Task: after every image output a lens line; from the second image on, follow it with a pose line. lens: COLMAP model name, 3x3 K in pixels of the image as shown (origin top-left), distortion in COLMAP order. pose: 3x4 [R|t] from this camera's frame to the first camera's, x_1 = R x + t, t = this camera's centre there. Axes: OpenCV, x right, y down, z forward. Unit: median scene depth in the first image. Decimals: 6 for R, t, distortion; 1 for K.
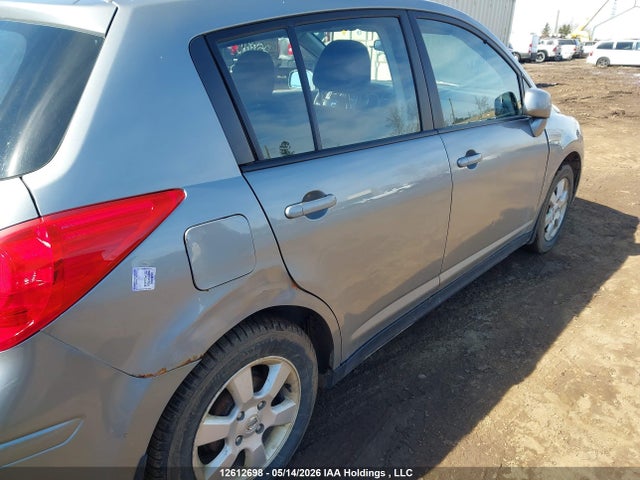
lens RADIAL K [[506.2, 0, 324.2], [0, 506.2, 239.0], [0, 0, 1]] dist [0.022856, -0.023949]
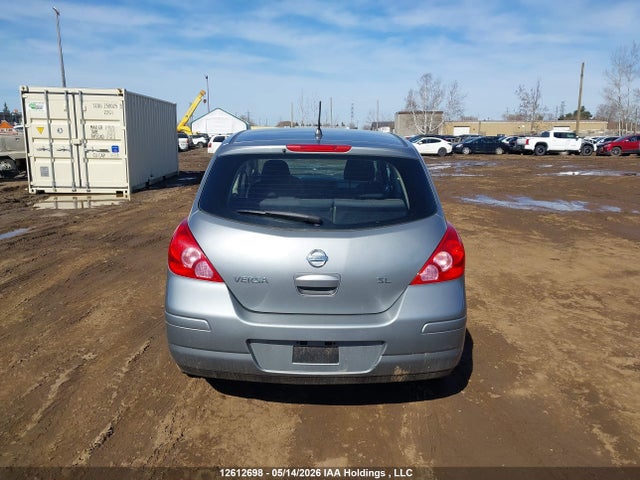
lens RADIAL K [[506.2, 0, 325.3], [0, 506.2, 226.4], [0, 0, 1]] dist [0.022856, -0.023949]
pose [[0.734696, -0.122505, 0.667243, -1.360082], [0.245443, 0.964930, -0.093096, 0.020999], [-0.632439, 0.232168, 0.738999, -0.272173]]
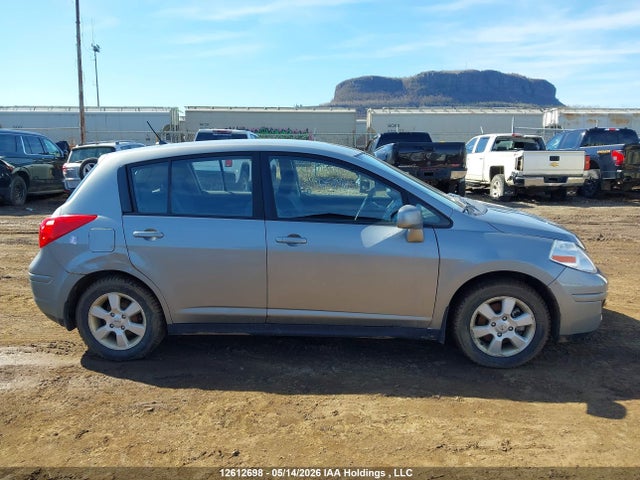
lens RADIAL K [[506.2, 0, 313.3], [0, 506.2, 239.4], [0, 0, 1]] dist [0.022856, -0.023949]
pose [[0.603081, 0.141109, -0.785100, 1.565372], [-0.288753, 0.956099, -0.049965, -0.102491], [0.743582, 0.256833, 0.617351, 0.092767]]
